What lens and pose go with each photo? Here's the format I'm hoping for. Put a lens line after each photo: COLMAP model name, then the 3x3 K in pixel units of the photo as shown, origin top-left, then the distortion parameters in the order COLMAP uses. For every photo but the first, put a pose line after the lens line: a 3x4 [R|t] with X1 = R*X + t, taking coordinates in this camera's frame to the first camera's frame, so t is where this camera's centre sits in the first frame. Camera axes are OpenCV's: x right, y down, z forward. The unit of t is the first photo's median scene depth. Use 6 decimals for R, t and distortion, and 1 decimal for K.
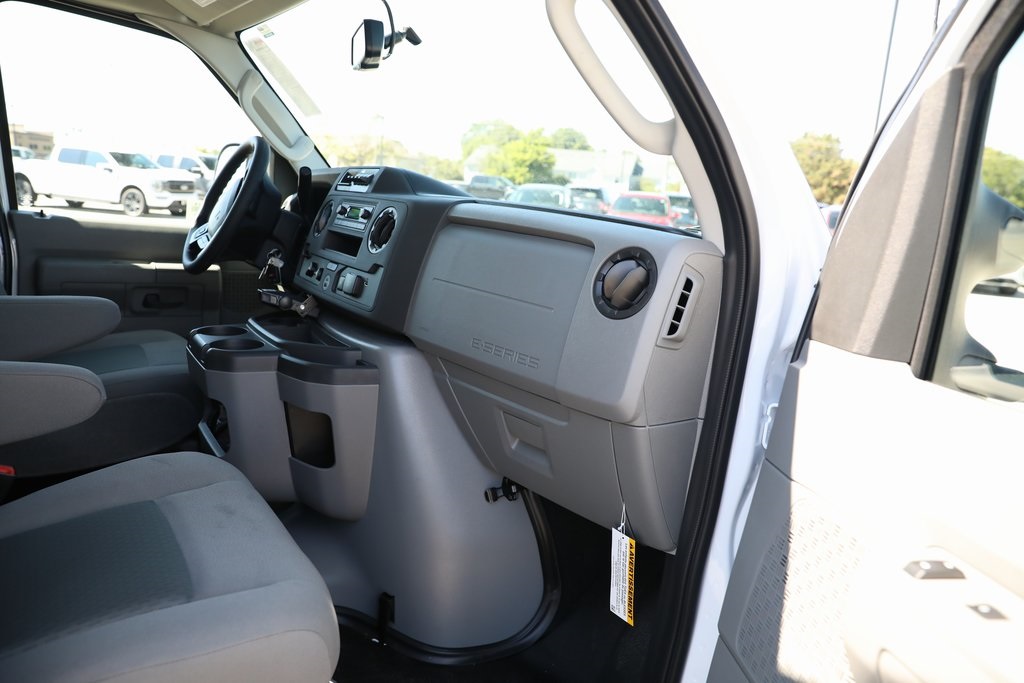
lens RADIAL K [[699.7, 0, 514.8], [0, 699.7, 339.7], [0, 0, 1]] dist [-0.110061, 0.090415]
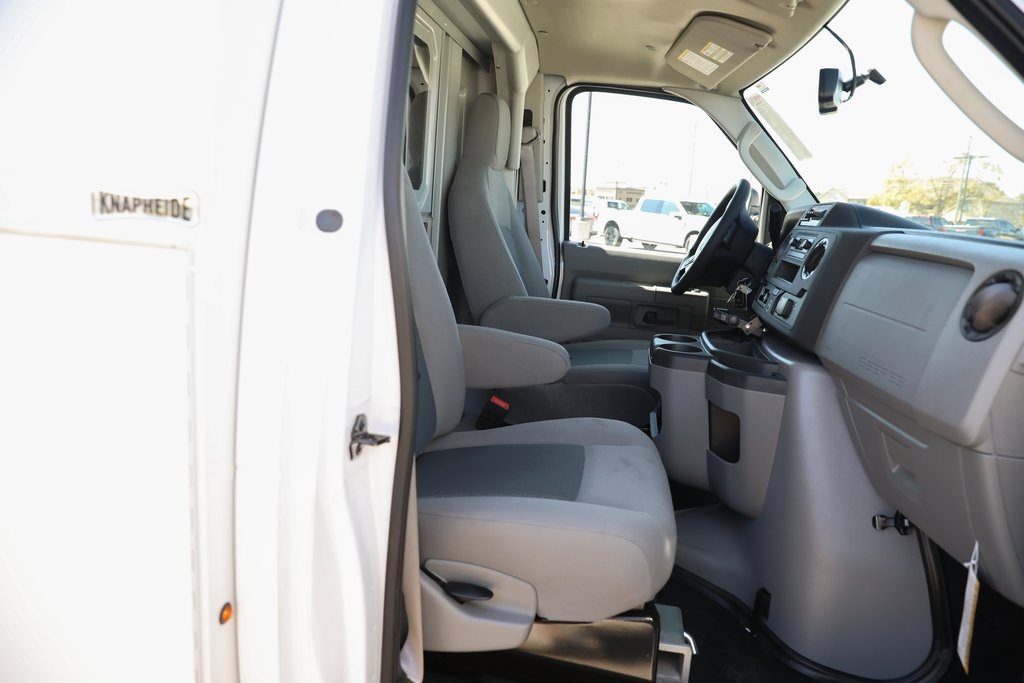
lens RADIAL K [[729.1, 0, 511.4], [0, 729.1, 337.9], [0, 0, 1]] dist [-0.110913, 0.098097]
pose [[0.711804, 0.089223, -0.696688, 0.249617], [-0.144509, 0.989282, -0.020950, 0.054097], [0.687351, 0.115590, 0.717068, -0.109712]]
